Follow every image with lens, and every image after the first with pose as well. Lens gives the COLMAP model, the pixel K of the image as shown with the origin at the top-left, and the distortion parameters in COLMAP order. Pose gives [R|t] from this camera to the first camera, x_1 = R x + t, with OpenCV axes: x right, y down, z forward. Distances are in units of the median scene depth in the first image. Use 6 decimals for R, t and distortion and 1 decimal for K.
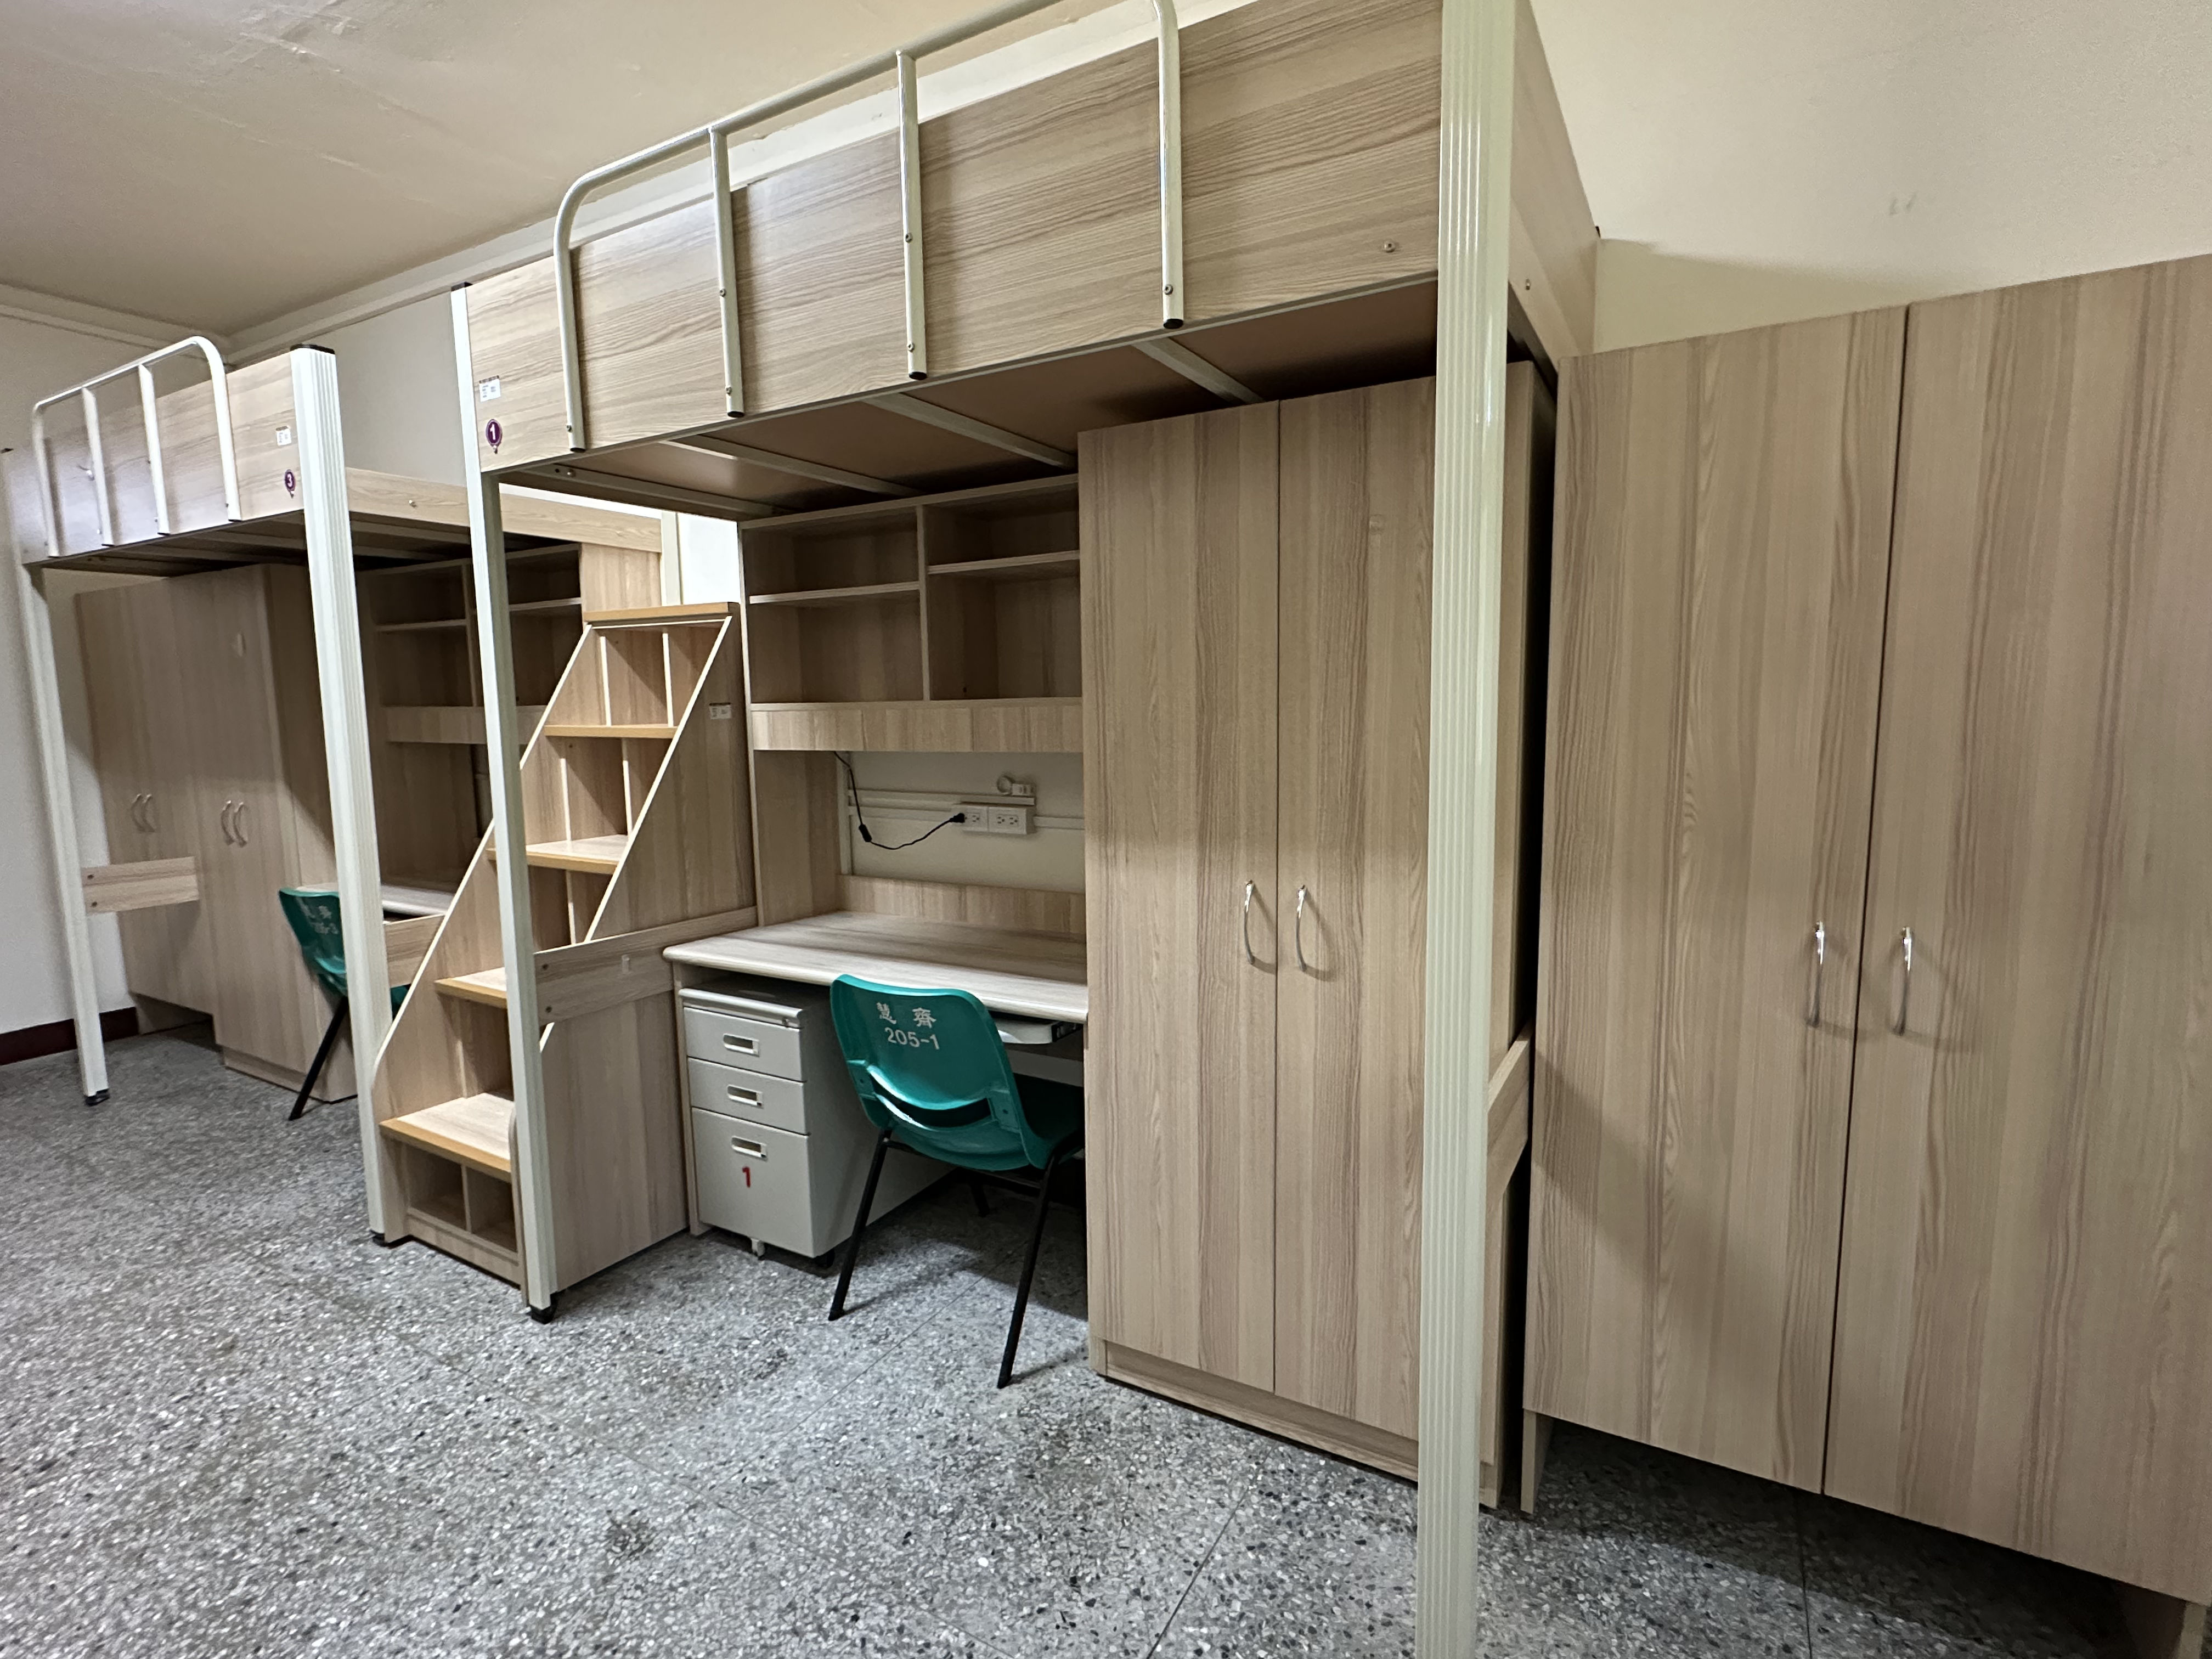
lens RADIAL K [[1032.3, 0, 1111.6], [0, 1032.3, 805.5], [0, 0, 1]] dist [-0.043481, -0.000005]
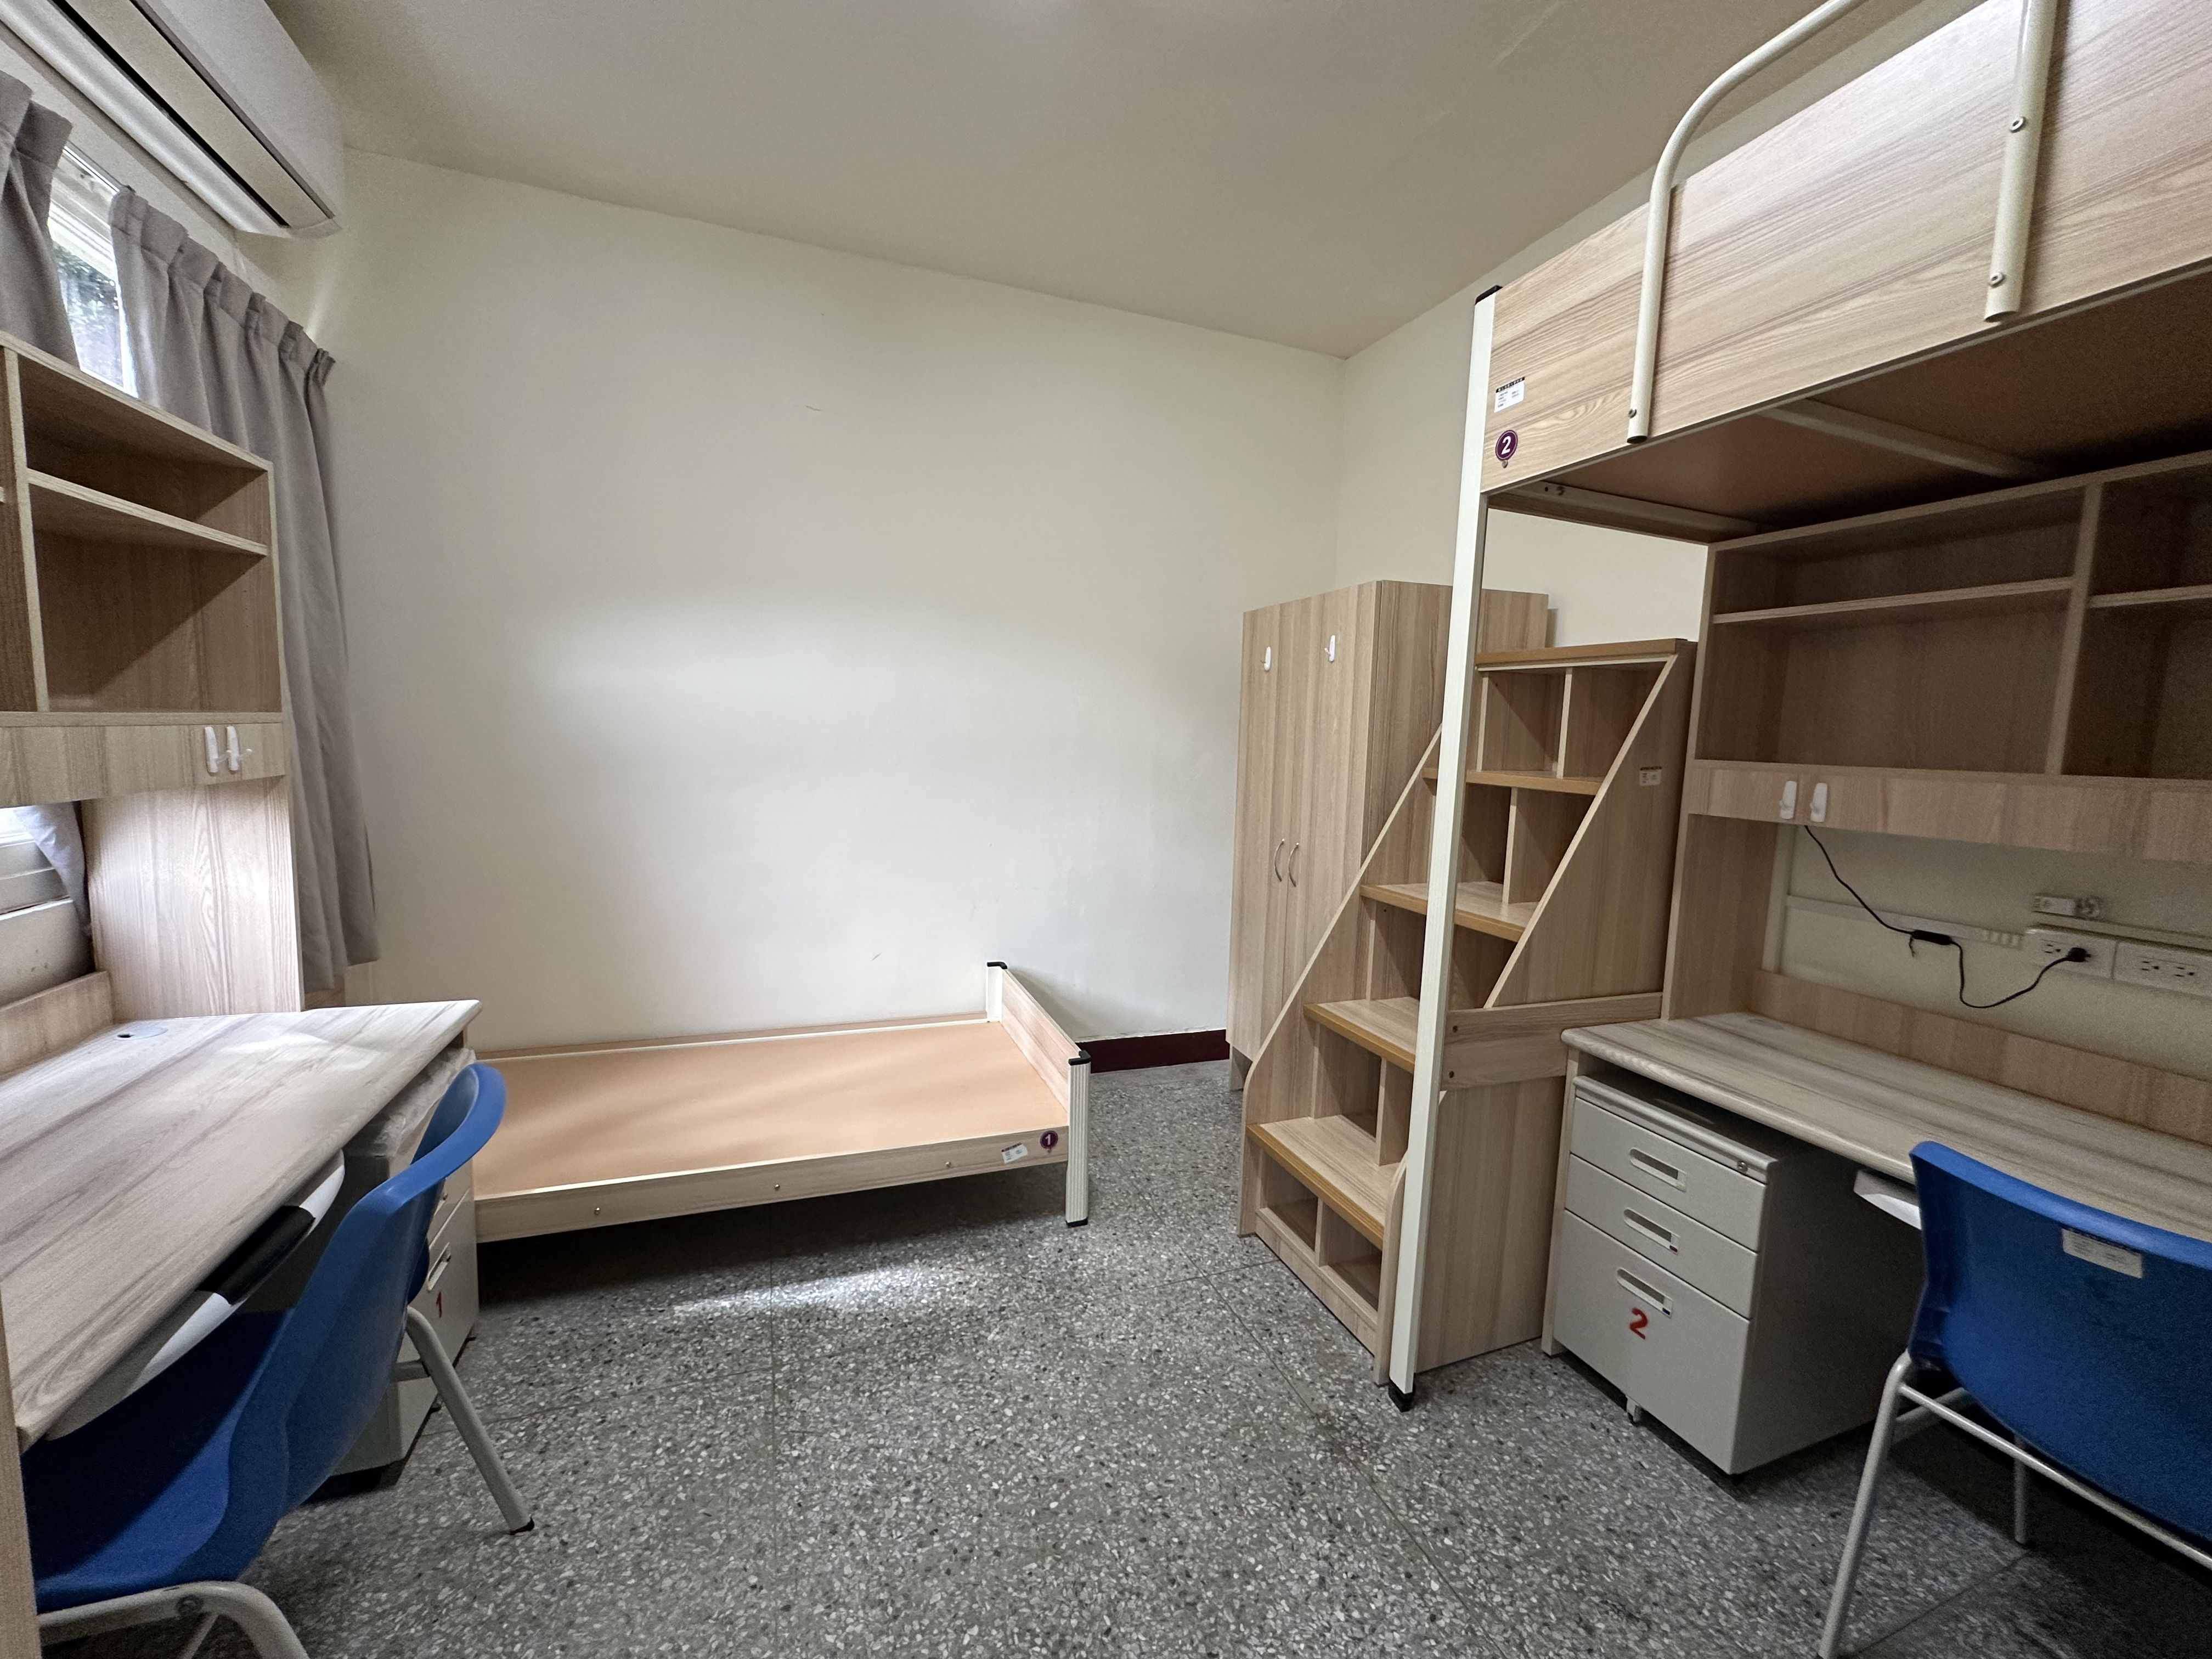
lens RADIAL K [[910.2, 0, 1106.0], [0, 910.2, 829.5], [0, 0, 1]] dist [-0.000842, 0.000029]
pose [[0.758449, 0.113299, -0.641809, -0.254811], [-0.118126, 0.992361, 0.035587, -0.012917], [0.640938, 0.048823, 0.766038, 0.132318]]
